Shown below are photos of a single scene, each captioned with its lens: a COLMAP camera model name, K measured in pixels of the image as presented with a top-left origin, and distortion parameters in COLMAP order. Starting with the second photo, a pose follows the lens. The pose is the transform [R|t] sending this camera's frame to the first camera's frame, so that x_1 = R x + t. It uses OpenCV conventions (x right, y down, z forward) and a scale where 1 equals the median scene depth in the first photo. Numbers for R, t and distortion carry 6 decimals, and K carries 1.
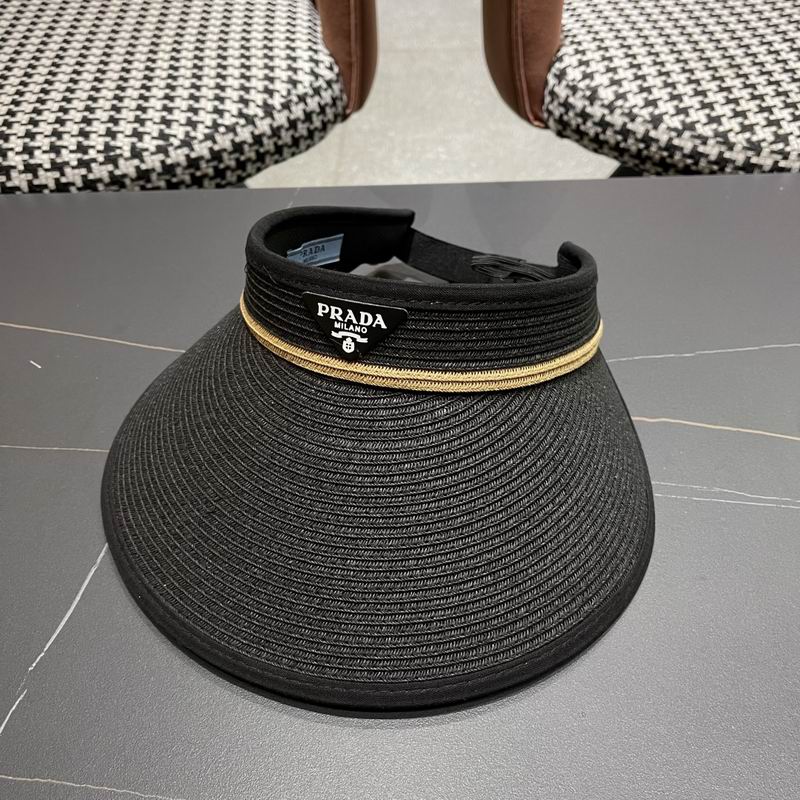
lens RADIAL K [[824.0, 0, 403.4], [0, 824.0, 405.5], [0, 0, 1]] dist [0.020223, 0.000000]
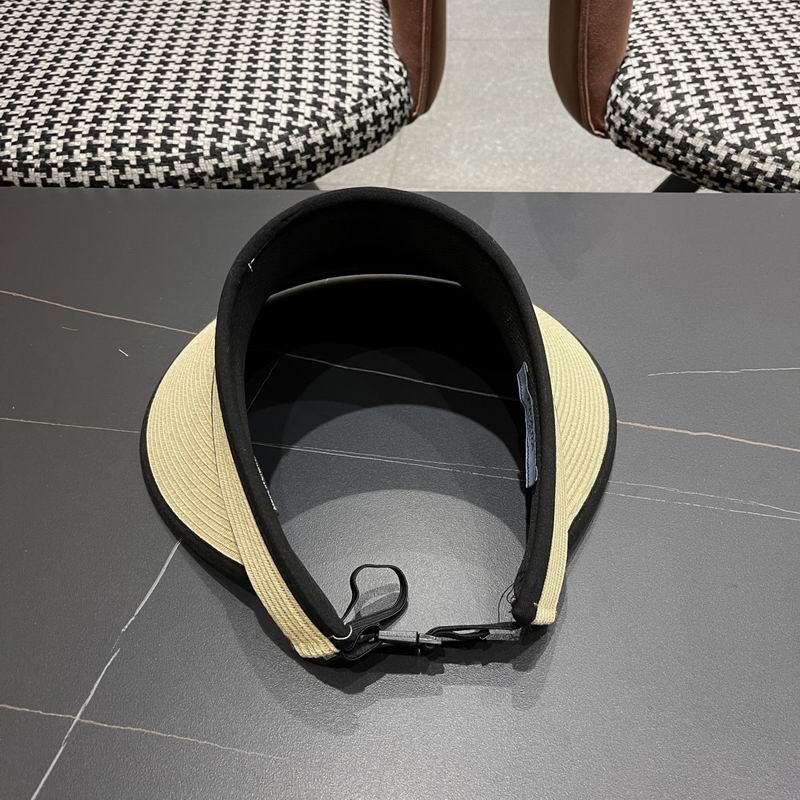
lens RADIAL K [[824.0, 0, 401.6], [0, 824.0, 407.3], [0, 0, 1]] dist [0.020223, 0.000000]
pose [[0.997621, 0.048072, -0.049402, -0.015891], [-0.046776, 0.998539, 0.027054, -0.017884], [0.050631, -0.024679, 0.998412, -0.051588]]
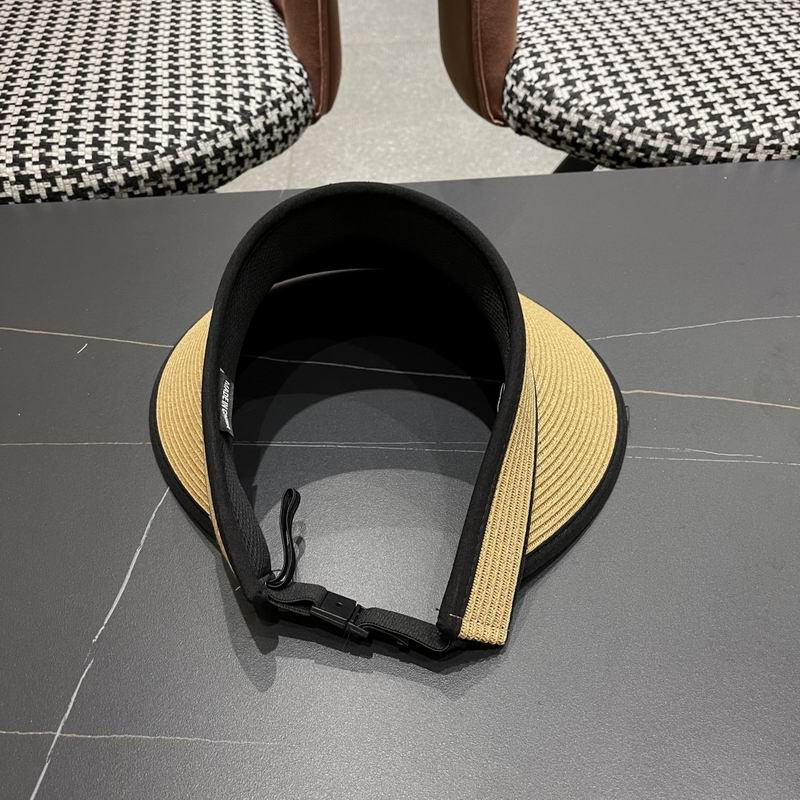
lens RADIAL K [[824.0, 0, 397.3], [0, 824.0, 401.3], [0, 0, 1]] dist [0.020223, 0.000000]
pose [[0.997162, -0.046139, 0.059495, -0.051259], [0.045600, 0.998906, 0.010374, 0.002861], [-0.059909, -0.007631, 0.998175, -0.065569]]
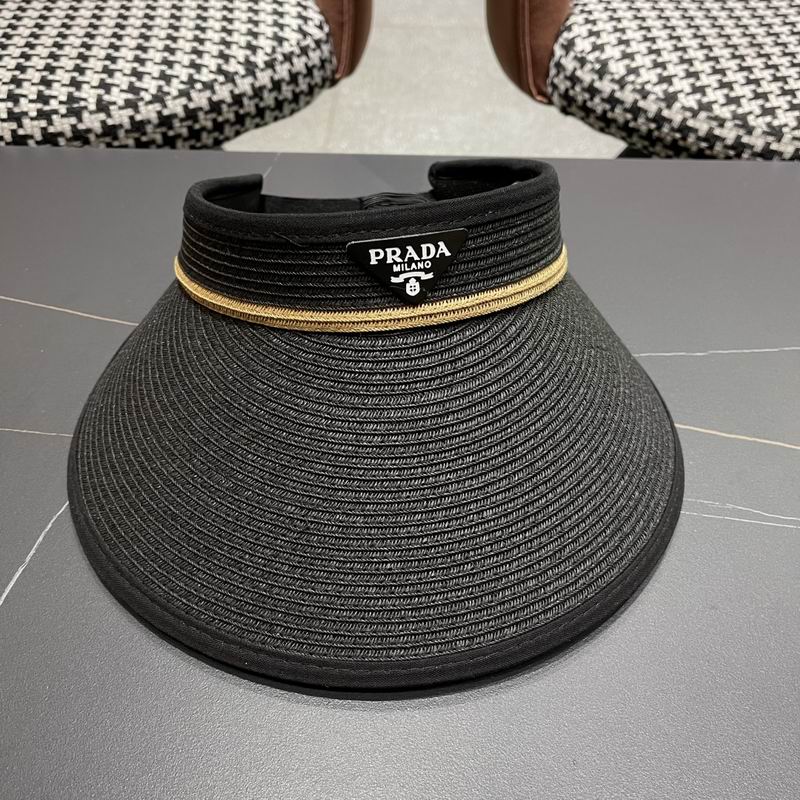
lens RADIAL K [[824.0, 0, 396.2], [0, 824.0, 411.8], [0, 0, 1]] dist [0.020223, 0.000000]
pose [[0.998958, 0.042745, 0.015972, 0.000365], [-0.043086, 0.998837, 0.021641, -0.002336], [-0.015029, -0.022306, 0.999638, 0.070830]]
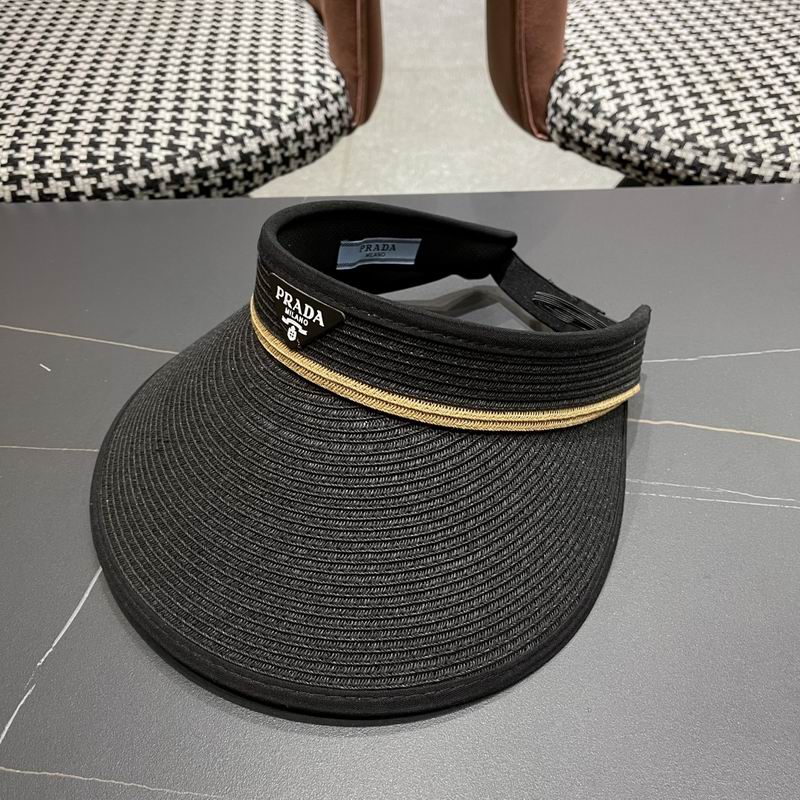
lens RADIAL K [[824.0, 0, 404.3], [0, 824.0, 405.2], [0, 0, 1]] dist [0.020223, 0.000000]
pose [[0.999996, 0.002490, -0.001529, -0.003083], [-0.002525, 0.999732, -0.023003, 0.013605], [0.001472, 0.023007, 0.999734, -0.006156]]
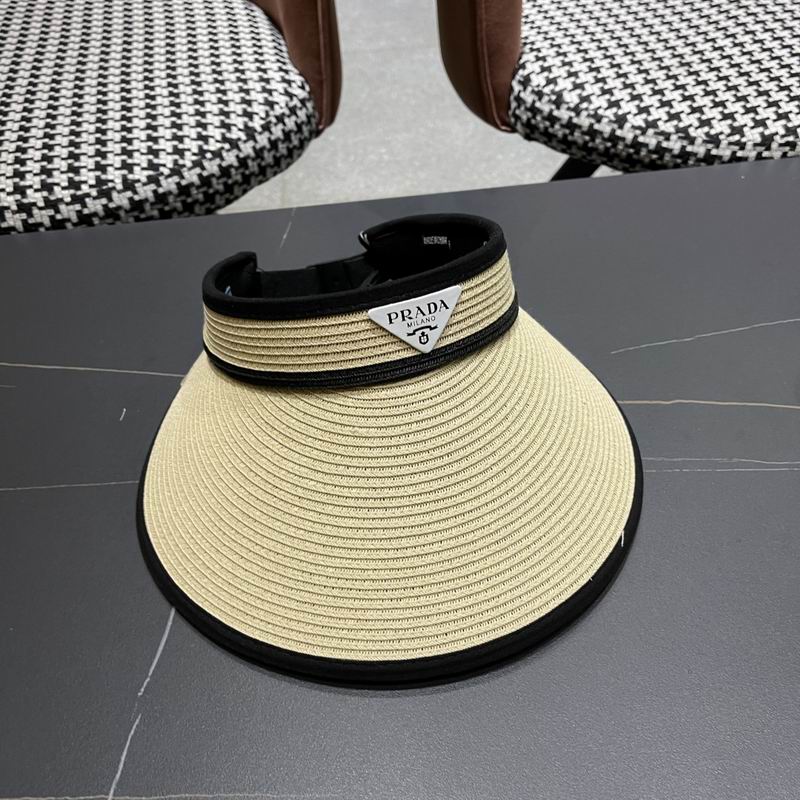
lens RADIAL K [[824.0, 0, 409.3], [0, 824.0, 404.4], [0, 0, 1]] dist [0.020223, 0.000000]
pose [[0.992127, -0.092363, 0.084575, -0.087079], [0.091748, 0.995720, 0.011139, -0.015617], [-0.085242, -0.003292, 0.996355, -0.040745]]
